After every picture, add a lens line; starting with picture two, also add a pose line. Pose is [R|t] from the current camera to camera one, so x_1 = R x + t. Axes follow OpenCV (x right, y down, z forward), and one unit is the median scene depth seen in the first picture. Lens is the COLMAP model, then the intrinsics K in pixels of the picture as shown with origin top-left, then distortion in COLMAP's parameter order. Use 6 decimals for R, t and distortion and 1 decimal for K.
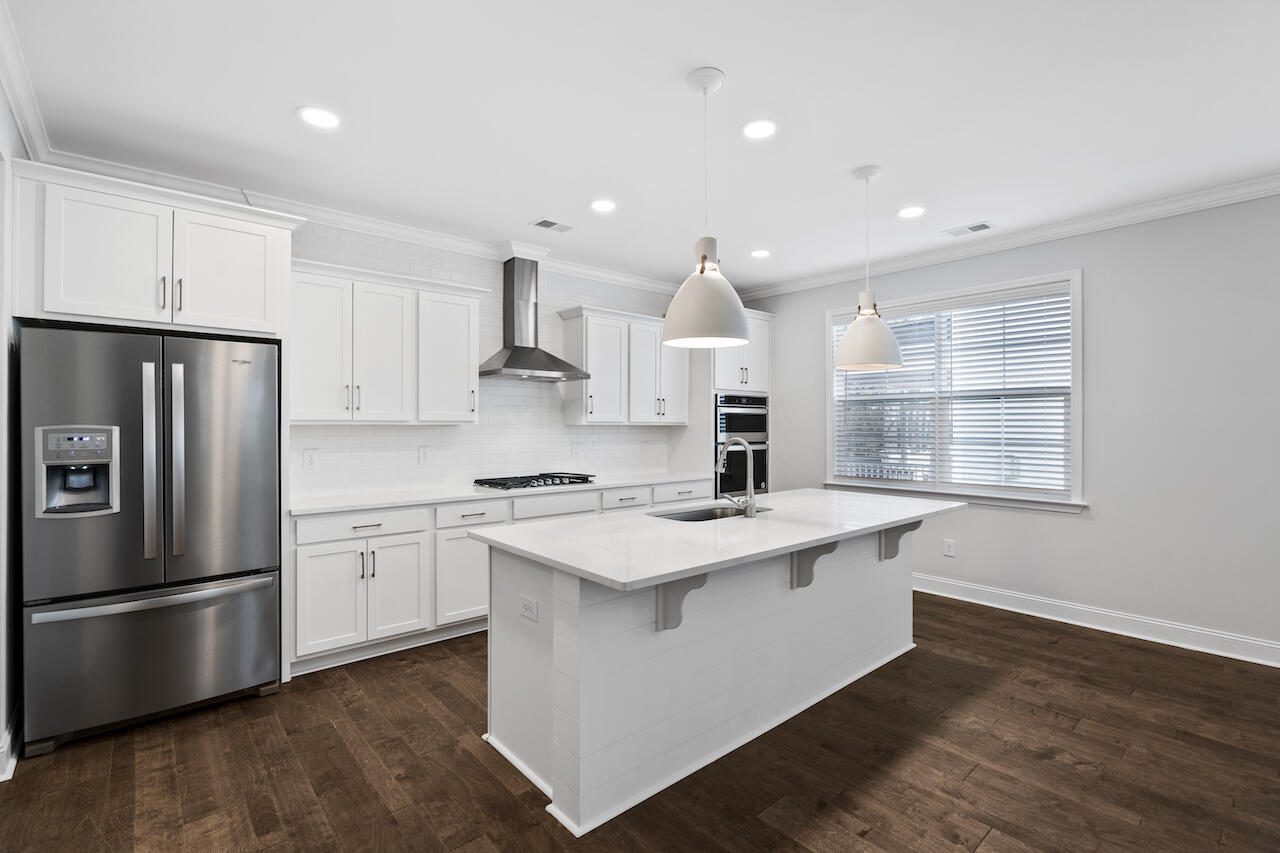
lens RADIAL K [[576.9, 0, 629.8], [0, 576.9, 429.0], [0, 0, 1]] dist [-0.000853, 0.002204]
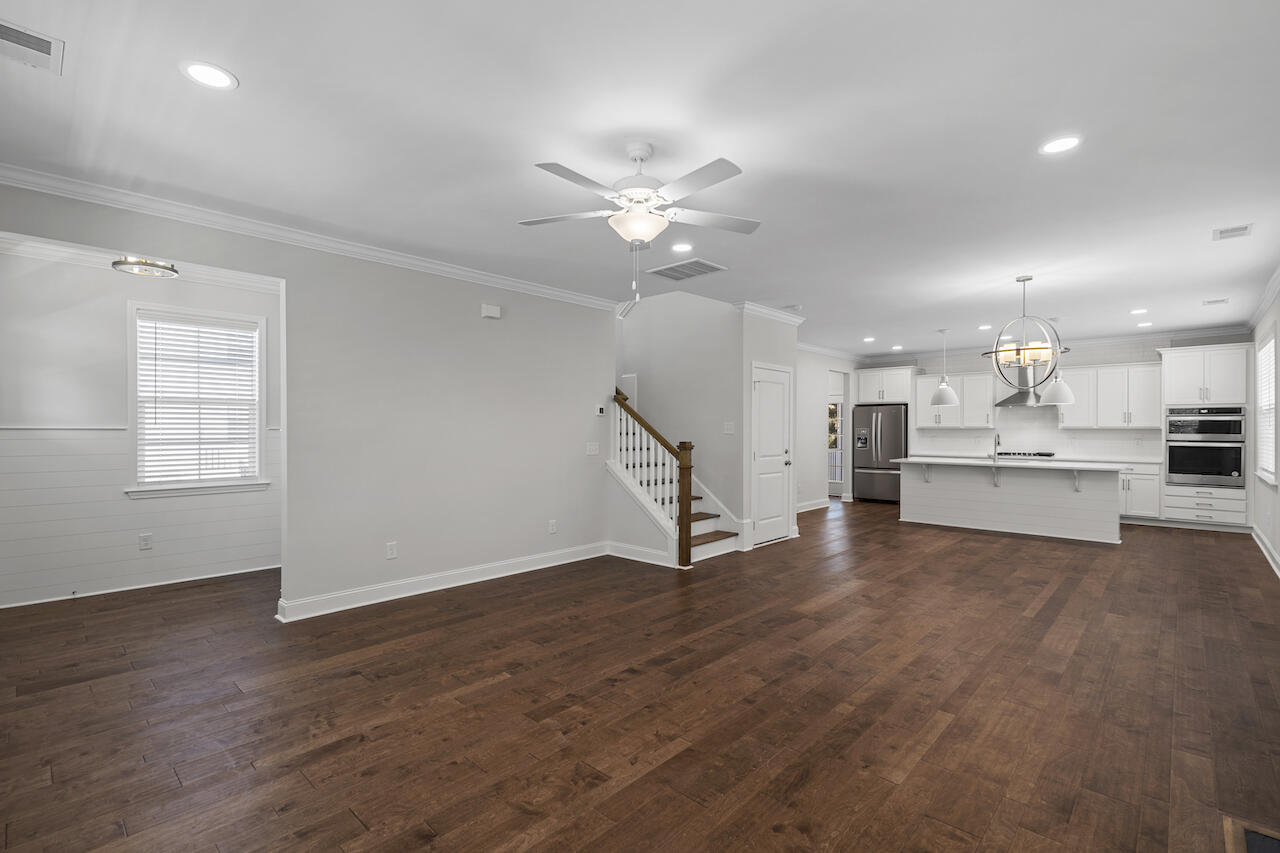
lens RADIAL K [[576.9, 0, 632.7], [0, 576.9, 424.1], [0, 0, 1]] dist [-0.000853, 0.002204]
pose [[0.099754, -0.005229, -0.994998, 2.188137], [-0.005112, 0.999970, -0.005768, -0.003849], [0.994999, 0.005662, 0.099724, -0.794854]]
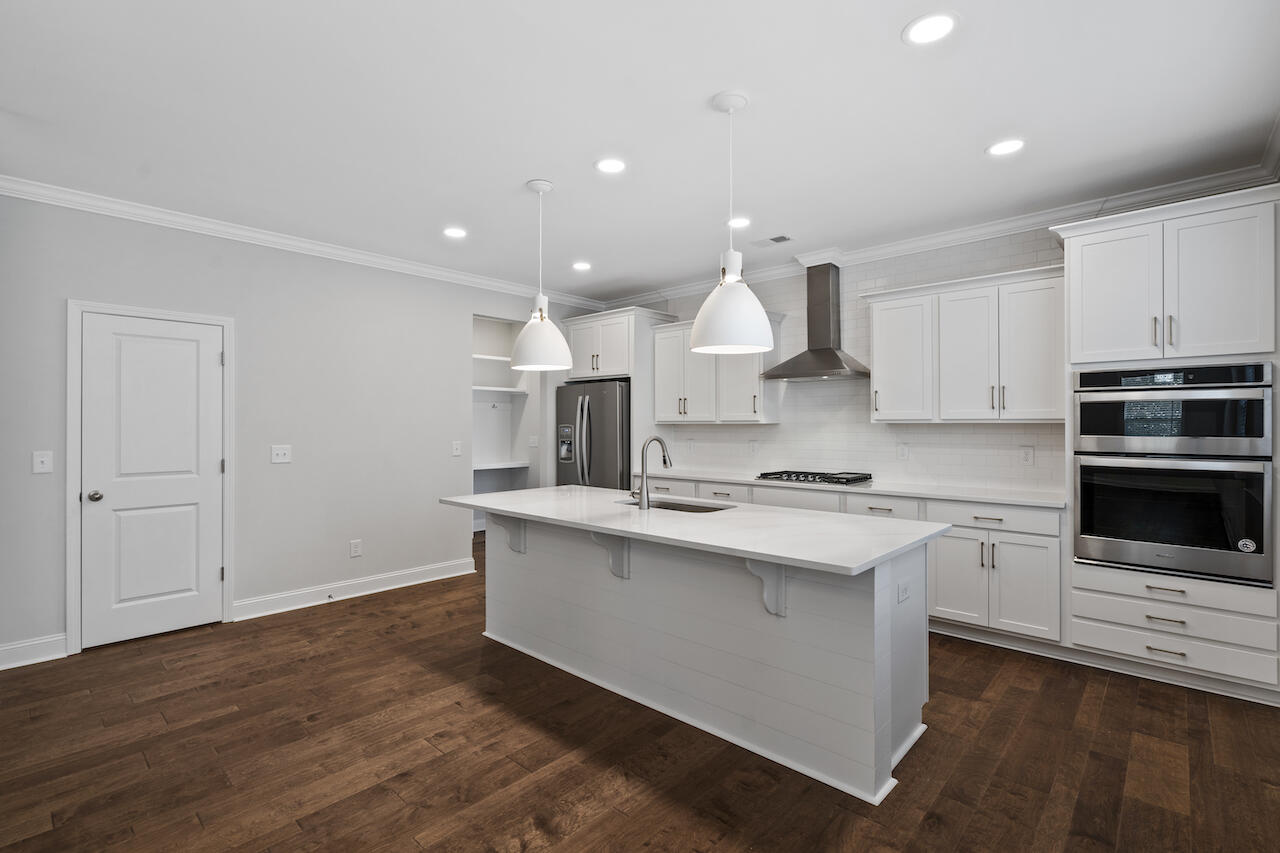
lens RADIAL K [[576.9, 0, 636.6], [0, 576.9, 418.2], [0, 0, 1]] dist [-0.000853, 0.002204]
pose [[0.123174, -0.013147, -0.992298, 1.005270], [-0.004997, 0.999891, -0.013868, -0.000950], [0.992373, 0.006667, 0.123095, 0.663047]]
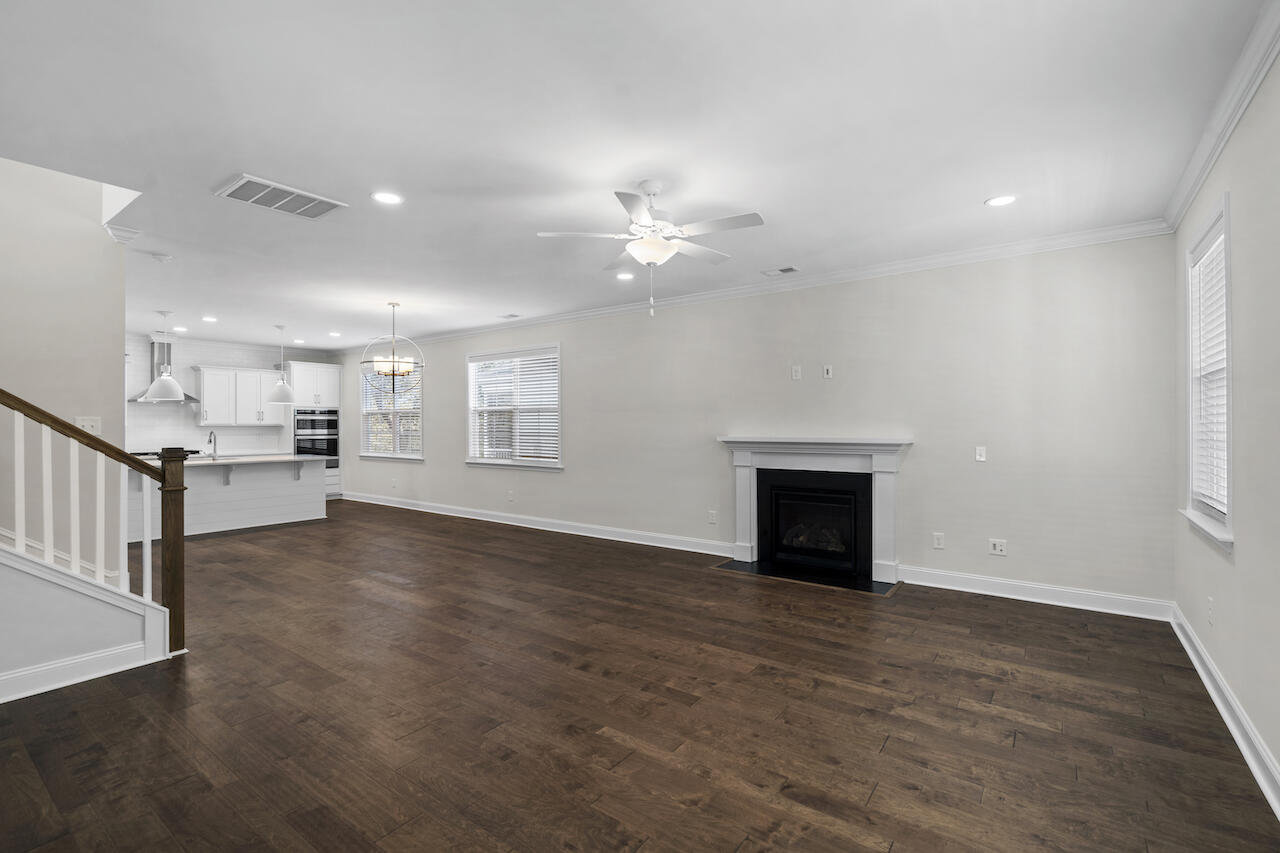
lens RADIAL K [[576.9, 0, 632.1], [0, 576.9, 430.5], [0, 0, 1]] dist [-0.000853, 0.002204]
pose [[0.977442, -0.000640, 0.211202, 1.199716], [-0.000176, 0.999993, 0.003844, 0.003300], [-0.211203, -0.003795, 0.977435, -1.577911]]
